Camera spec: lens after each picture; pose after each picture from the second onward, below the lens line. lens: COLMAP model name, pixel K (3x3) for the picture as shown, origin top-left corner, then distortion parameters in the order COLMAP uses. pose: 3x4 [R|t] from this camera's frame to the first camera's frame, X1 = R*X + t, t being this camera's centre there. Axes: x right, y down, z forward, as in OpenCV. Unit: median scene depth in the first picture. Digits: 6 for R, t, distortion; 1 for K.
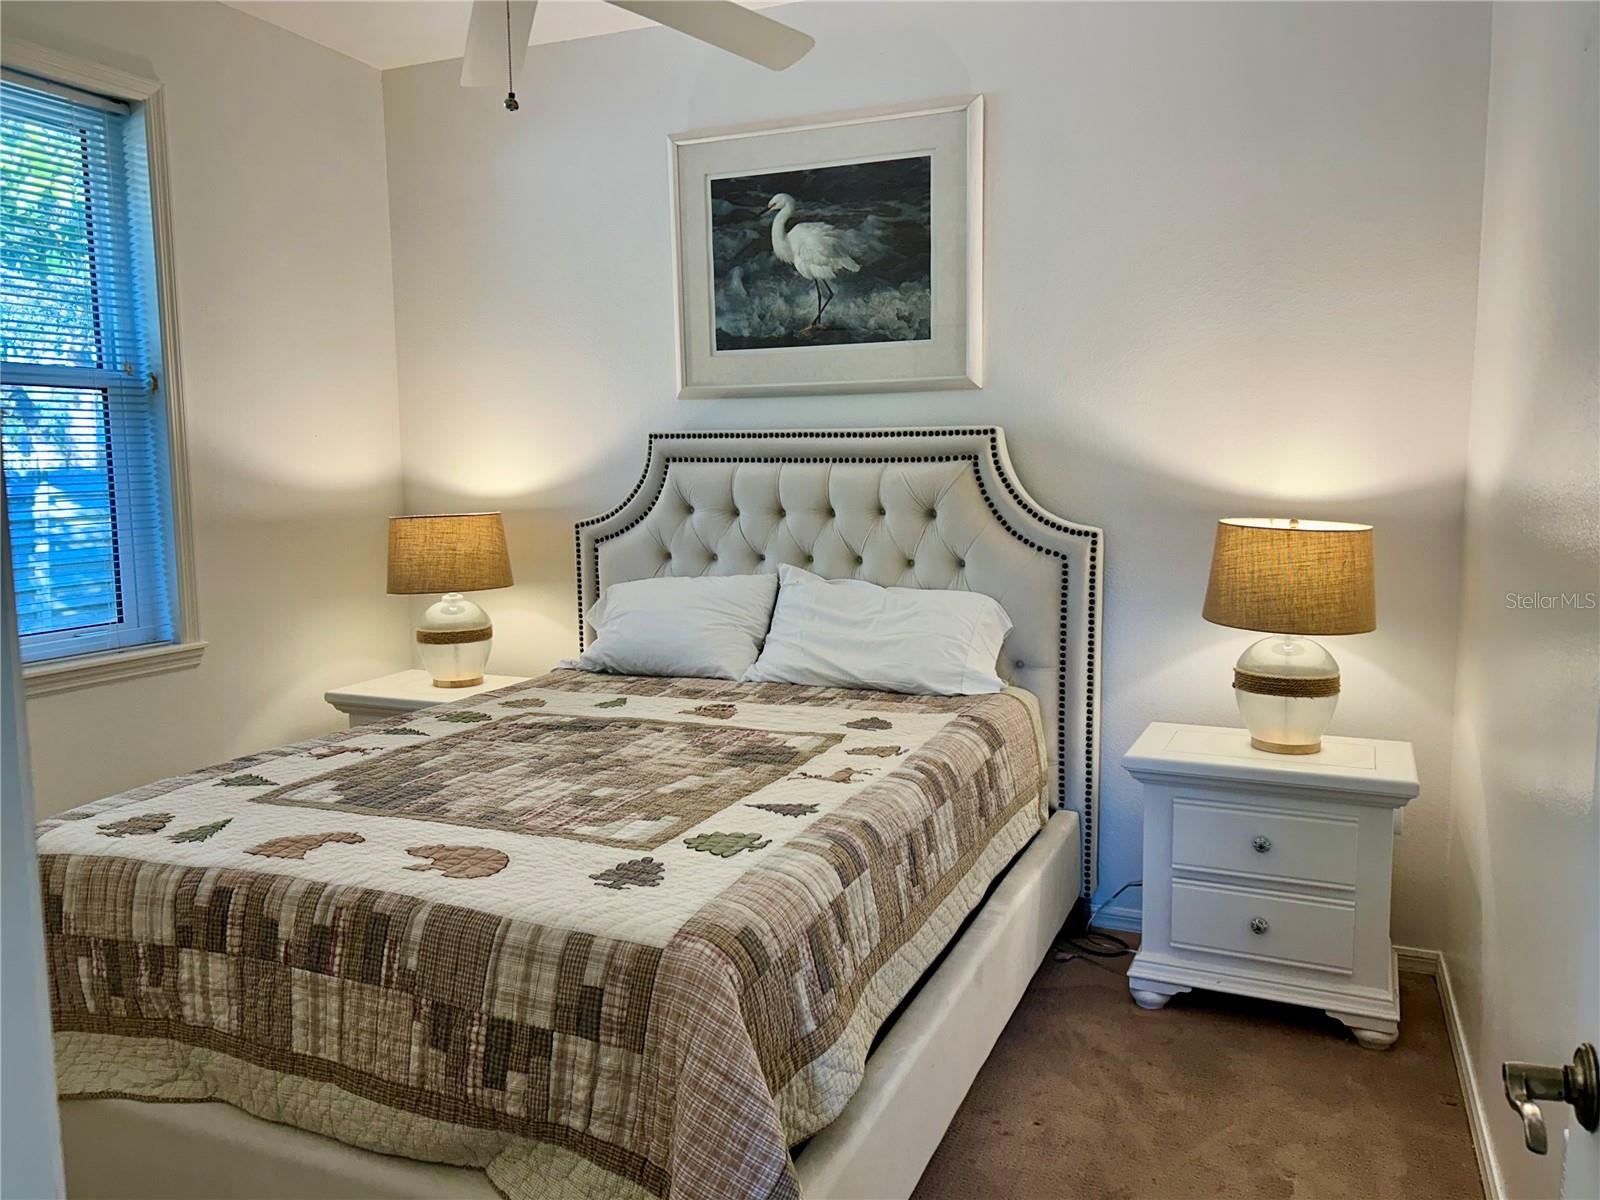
lens RADIAL K [[1196.7, 0, 799.6], [0, 1196.7, 597.7], [0, 0, 1]] dist [-0.004011, -0.004126]
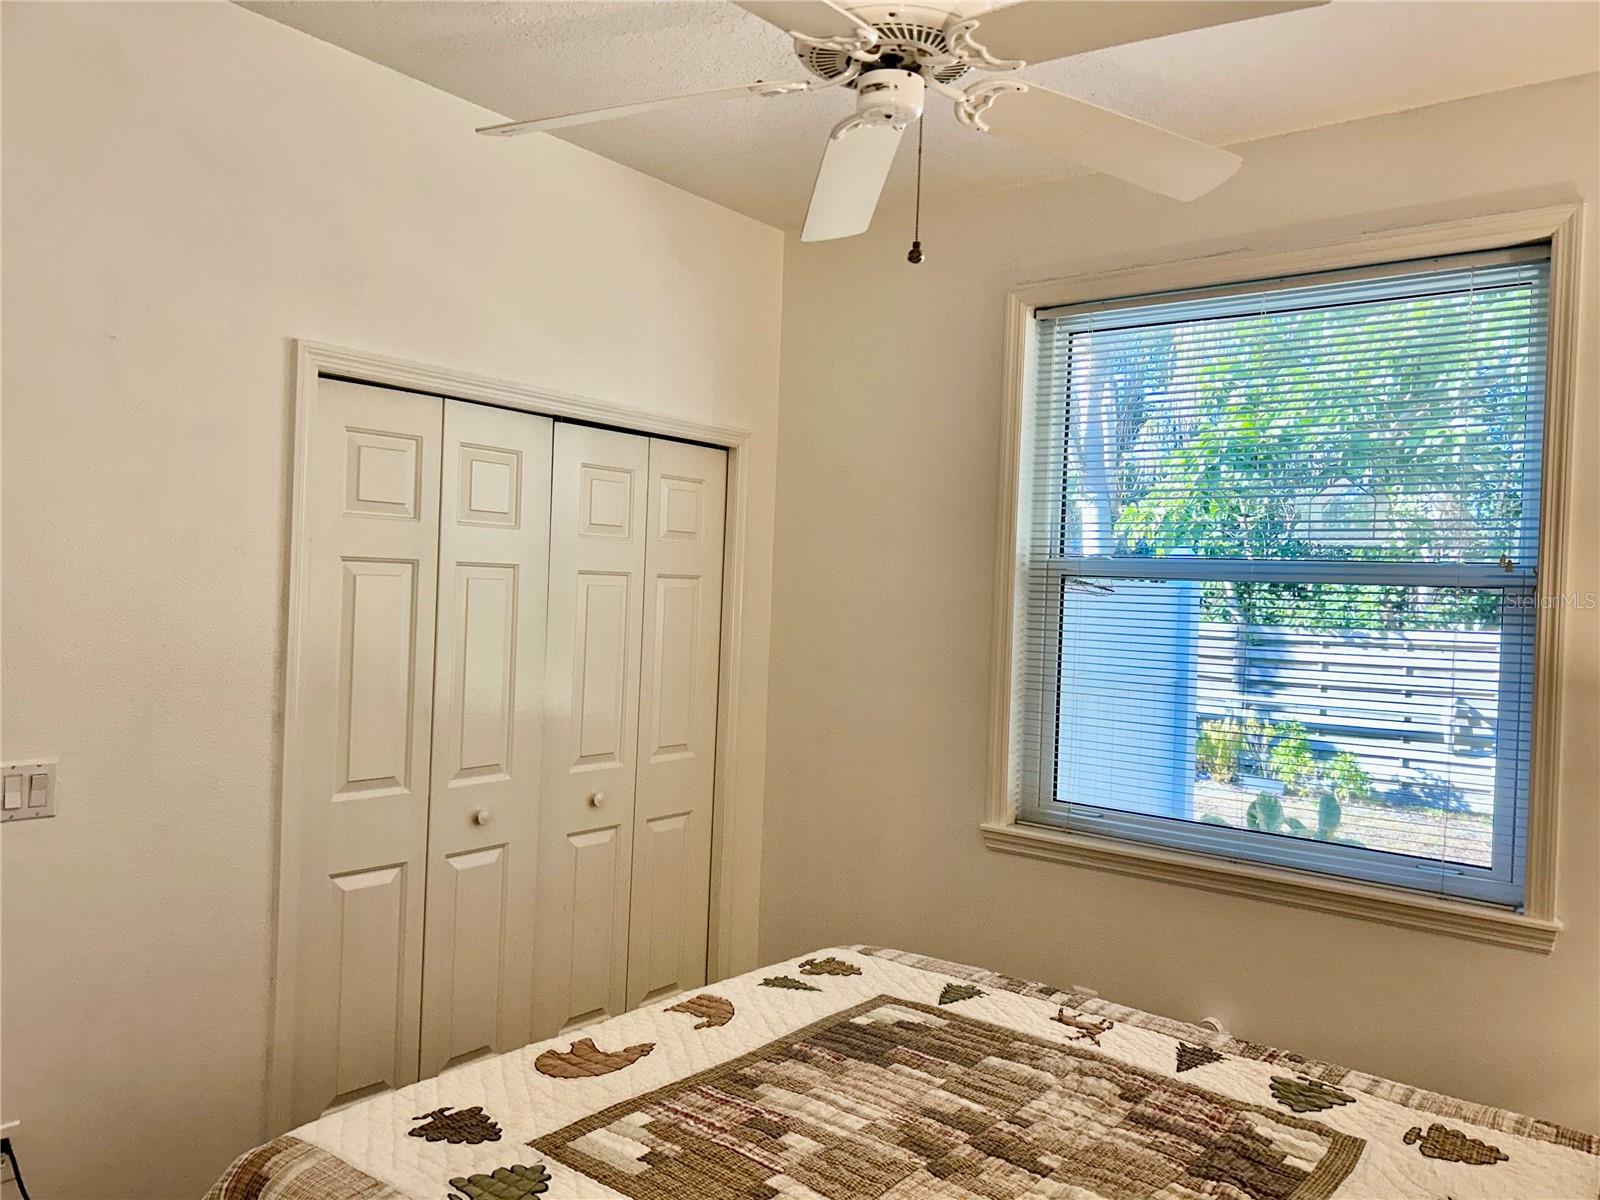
lens RADIAL K [[1196.7, 0, 802.4], [0, 1196.7, 599.0], [0, 0, 1]] dist [-0.004011, -0.004126]
pose [[-0.254662, 0.003357, -0.967024, 0.575981], [-0.152651, 0.987317, 0.043628, -0.210186], [0.954906, 0.158728, -0.250919, 1.209567]]
